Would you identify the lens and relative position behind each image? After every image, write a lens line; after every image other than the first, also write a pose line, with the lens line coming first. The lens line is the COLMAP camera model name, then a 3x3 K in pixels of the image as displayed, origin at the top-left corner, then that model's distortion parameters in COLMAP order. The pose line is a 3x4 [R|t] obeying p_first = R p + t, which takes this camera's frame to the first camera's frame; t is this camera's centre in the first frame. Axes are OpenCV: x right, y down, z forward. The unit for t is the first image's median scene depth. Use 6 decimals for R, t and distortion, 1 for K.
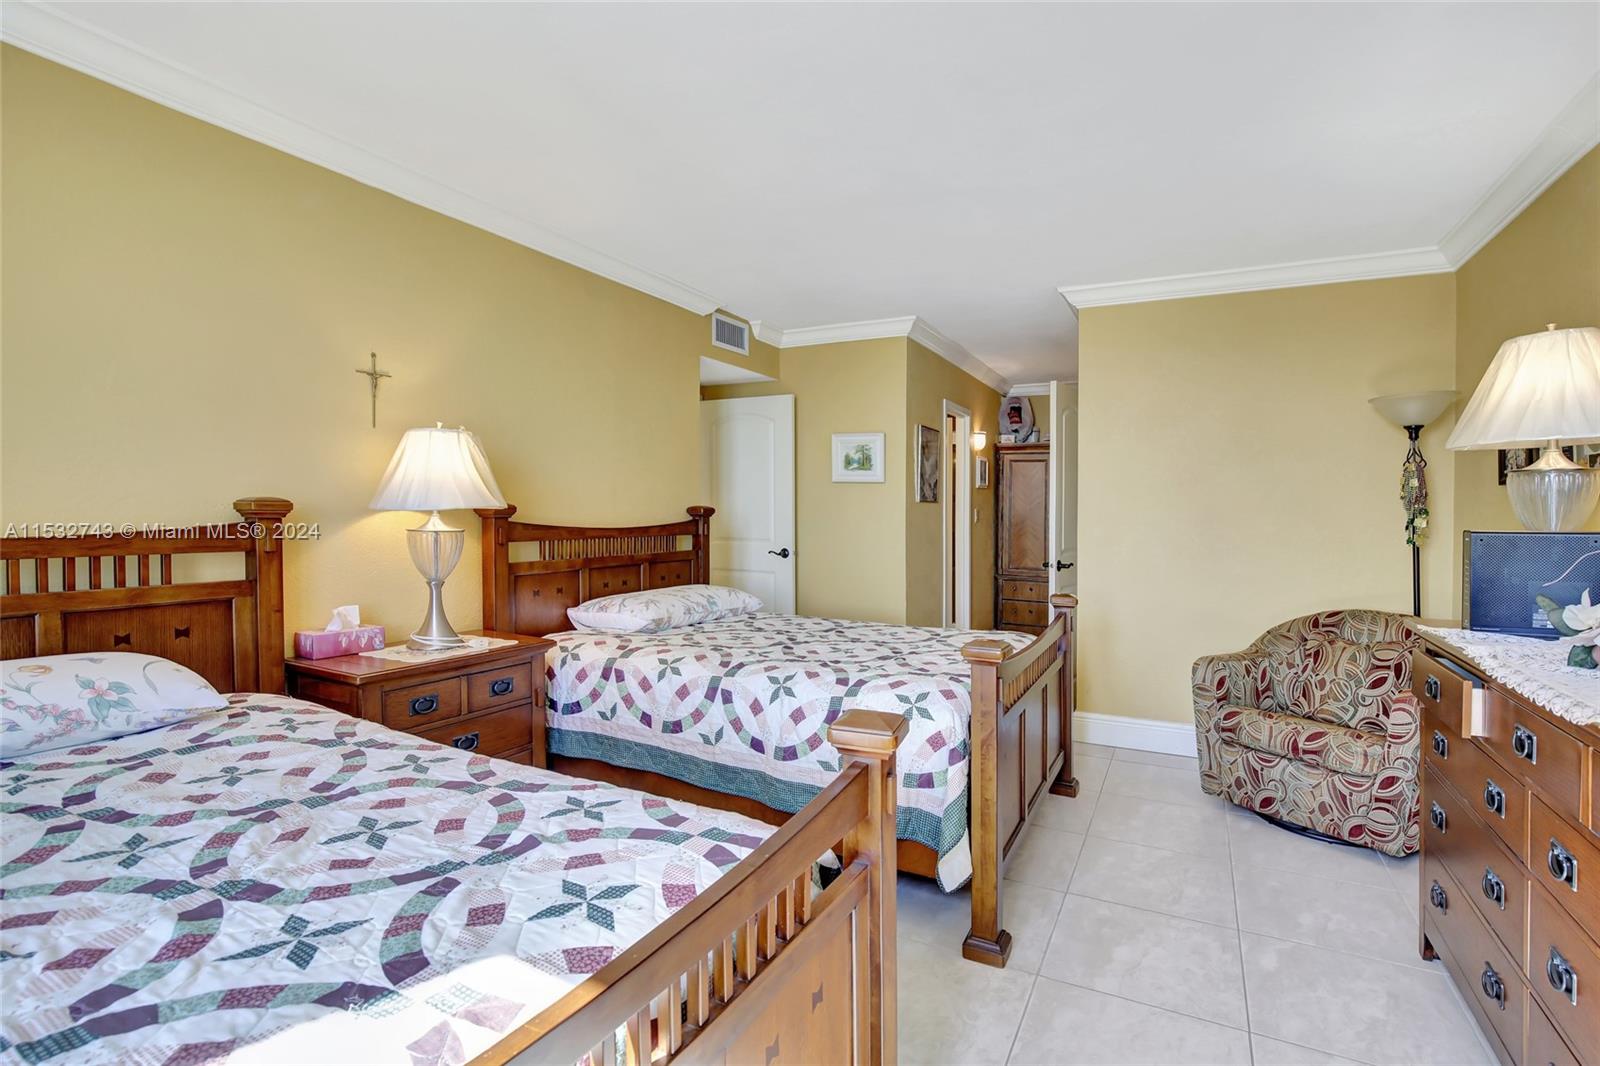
lens RADIAL K [[727.1, 0, 808.6], [0, 727.1, 521.0], [0, 0, 1]] dist [-0.024674, 0.000710]
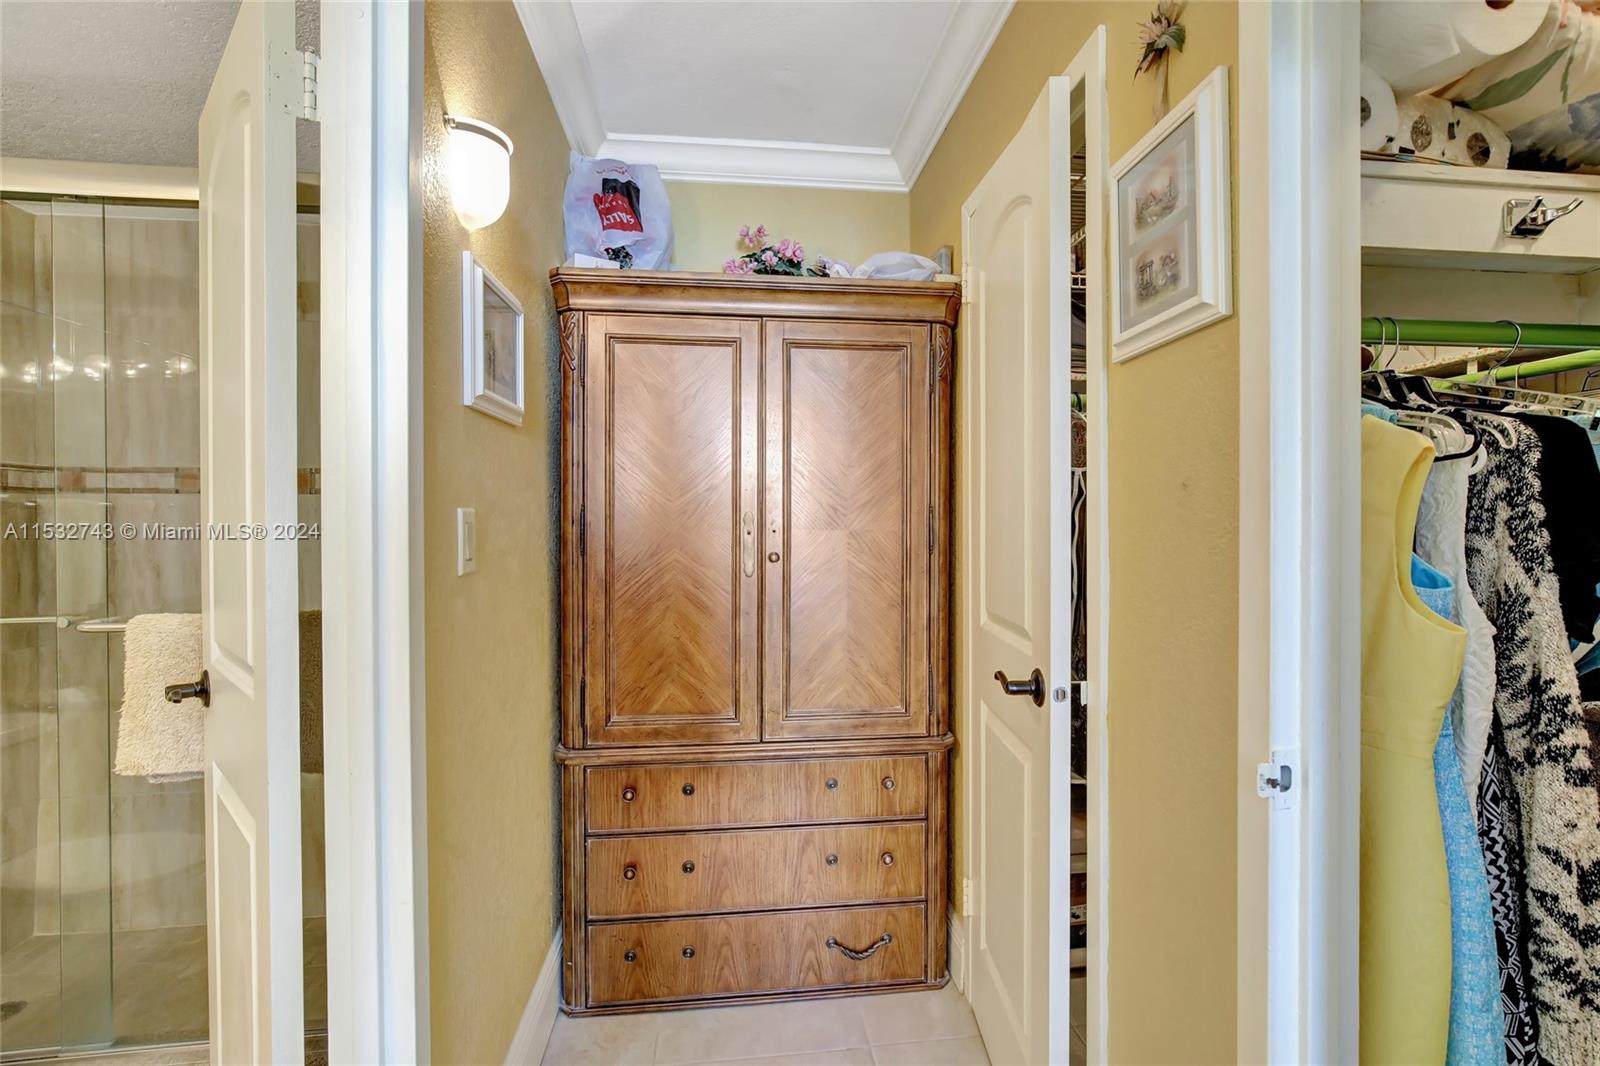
lens RADIAL K [[727.1, 0, 808.6], [0, 727.1, 521.0], [0, 0, 1]] dist [-0.024674, 0.000710]
pose [[0.823729, -0.006728, 0.566943, 0.183465], [0.013842, 0.999870, -0.008245, -0.010031], [-0.566814, 0.014639, 0.823716, 0.729132]]
